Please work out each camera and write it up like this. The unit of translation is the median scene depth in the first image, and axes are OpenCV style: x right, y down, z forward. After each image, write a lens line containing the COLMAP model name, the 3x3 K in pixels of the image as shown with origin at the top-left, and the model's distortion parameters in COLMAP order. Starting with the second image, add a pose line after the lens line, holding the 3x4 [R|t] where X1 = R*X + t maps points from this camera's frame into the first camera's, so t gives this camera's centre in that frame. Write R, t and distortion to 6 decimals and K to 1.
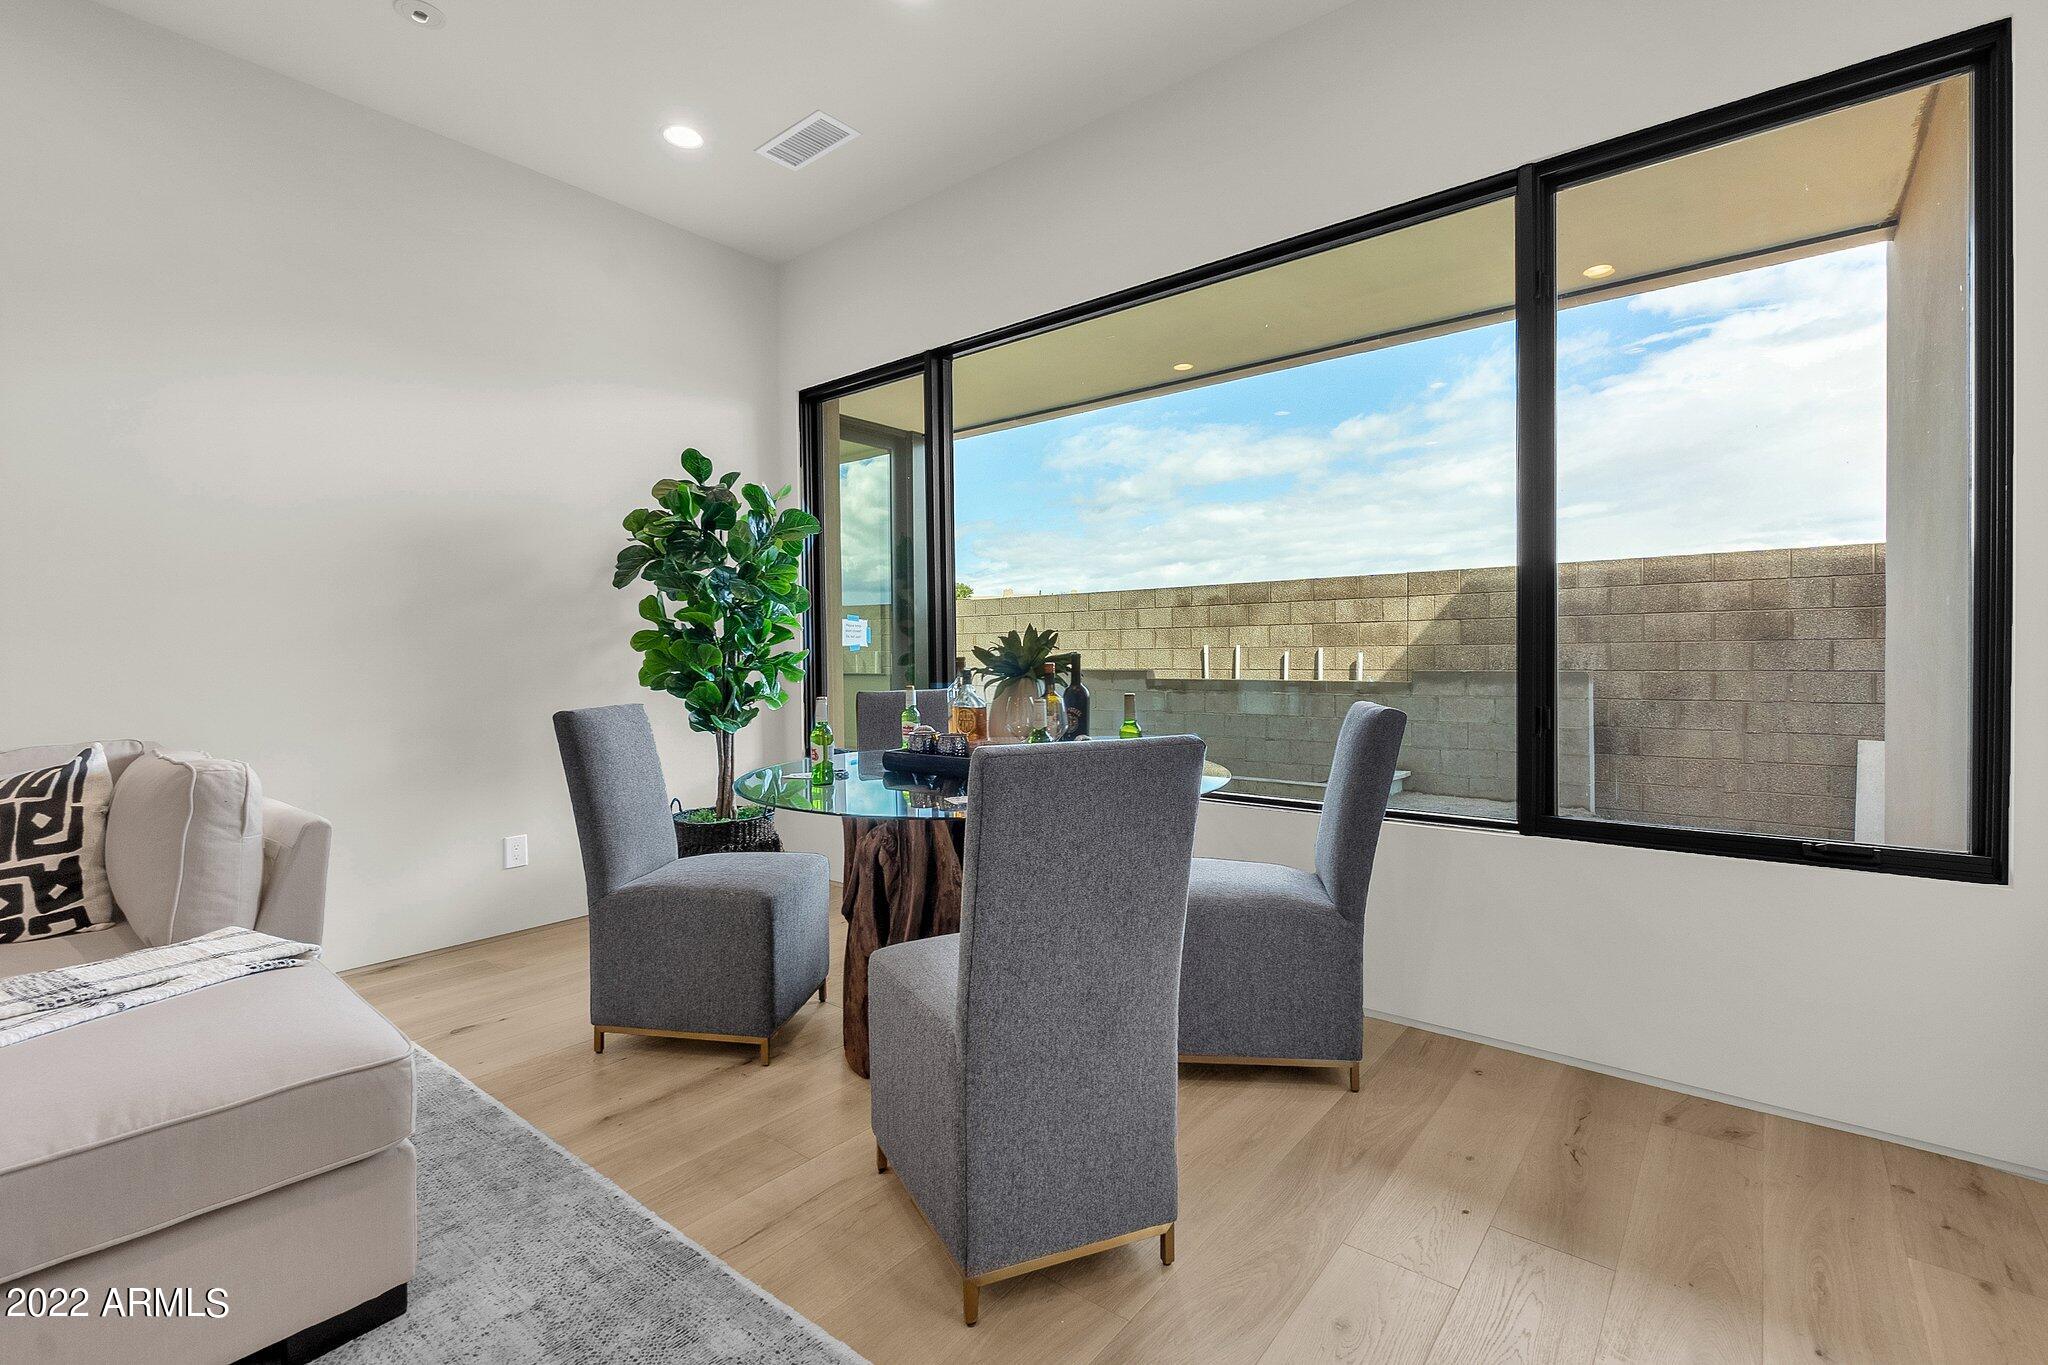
lens RADIAL K [[914.6, 0, 1016.6], [0, 914.6, 664.6], [0, 0, 1]] dist [-0.003771, 0.000280]
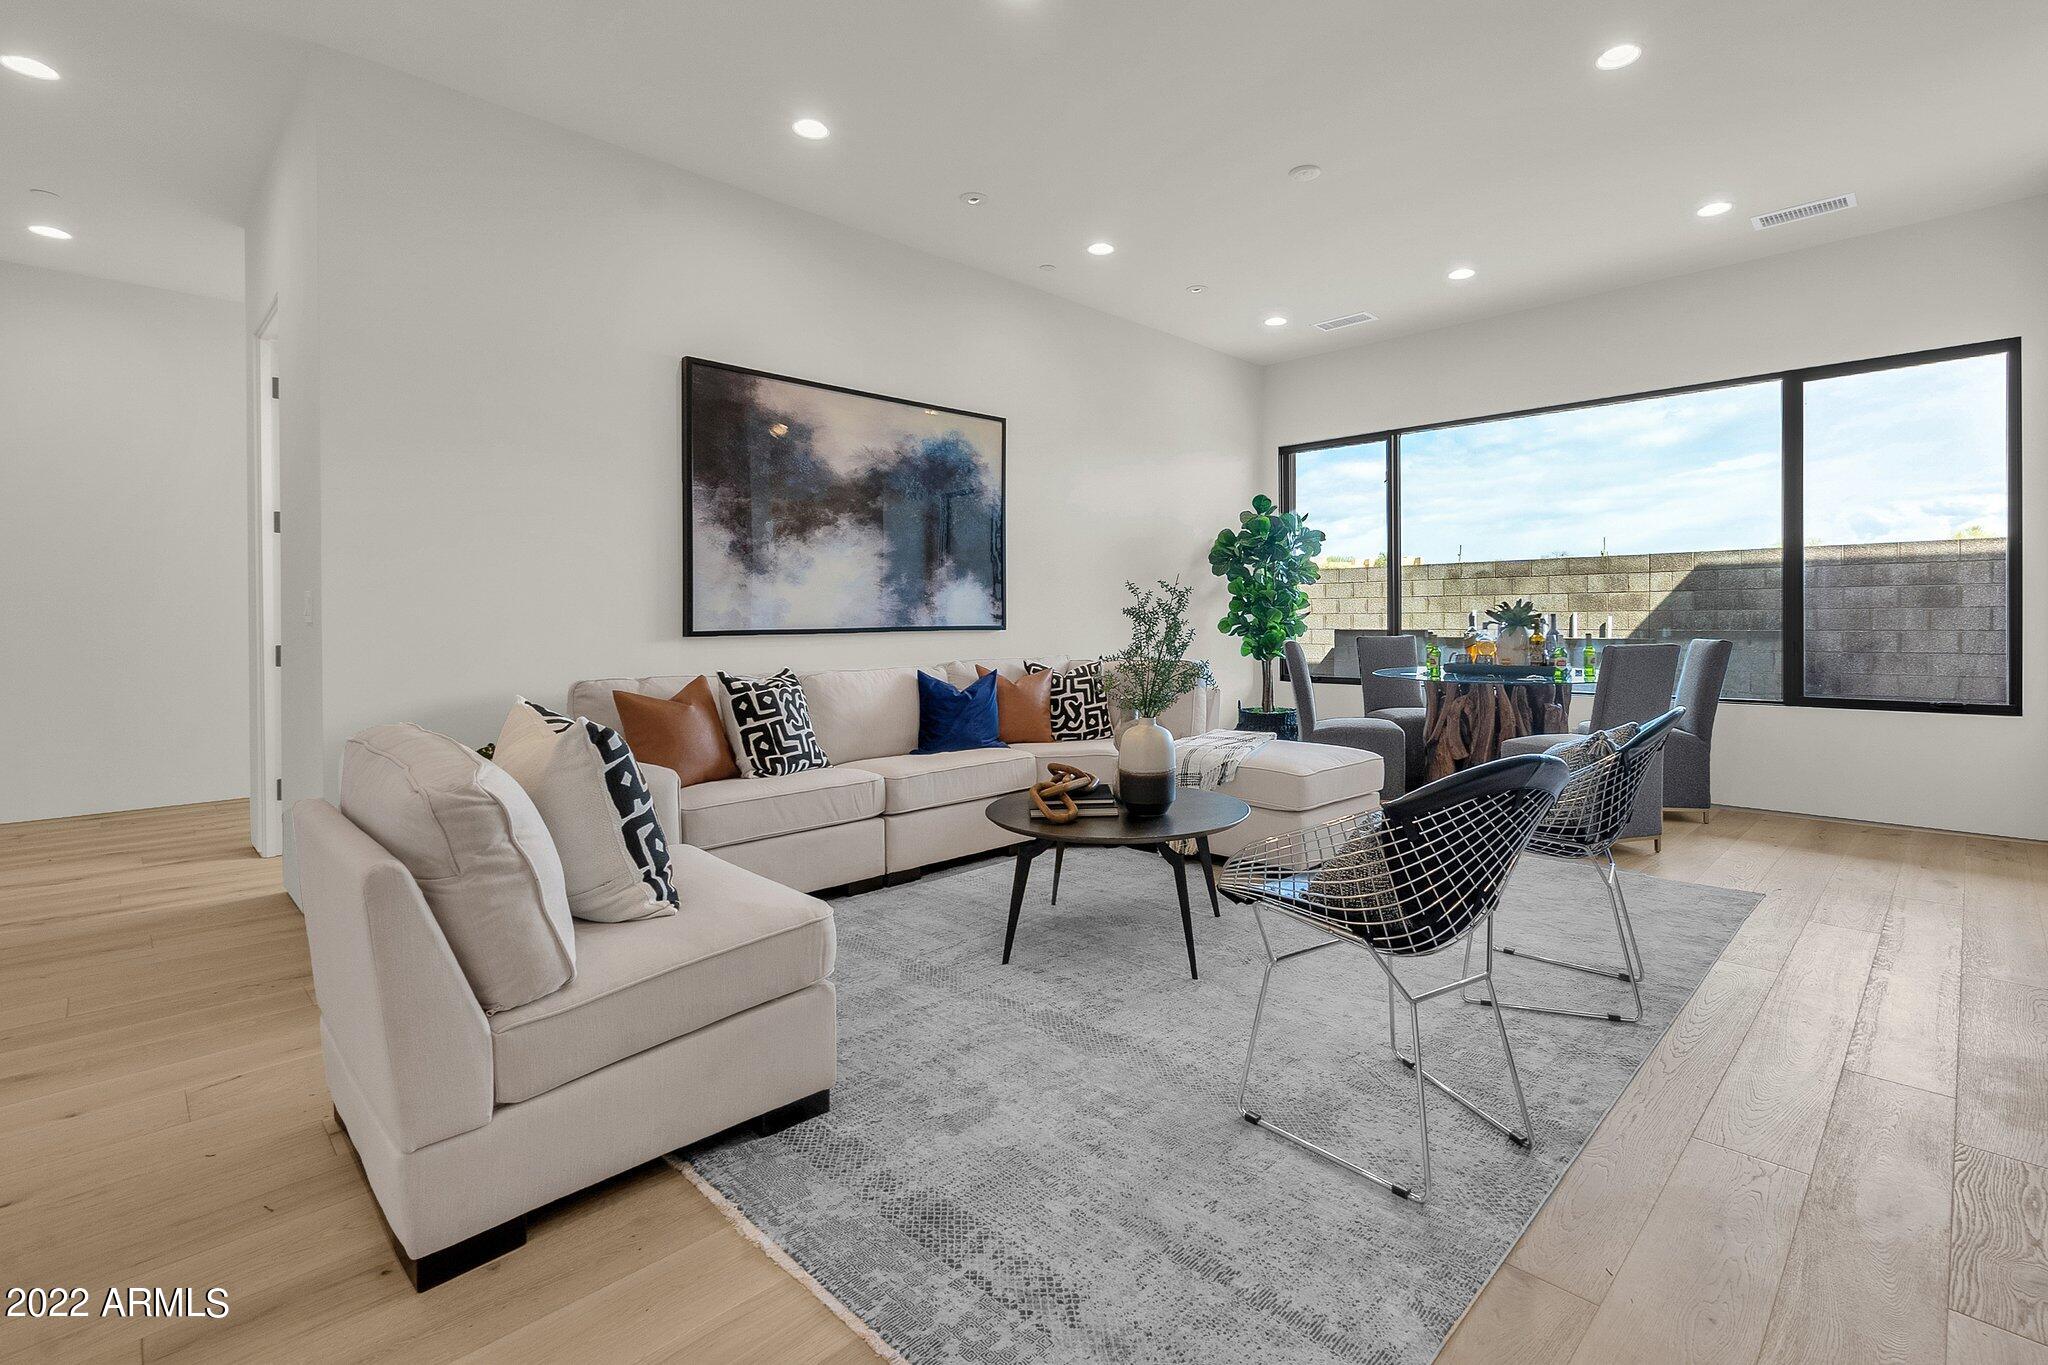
lens RADIAL K [[914.6, 0, 1109.8], [0, 914.6, 620.2], [0, 0, 1]] dist [-0.003771, 0.000280]
pose [[0.997474, 0.003191, -0.070961, -0.284825], [-0.003899, 0.999944, -0.009850, 0.009724], [0.070926, 0.010102, 0.997430, -0.399882]]
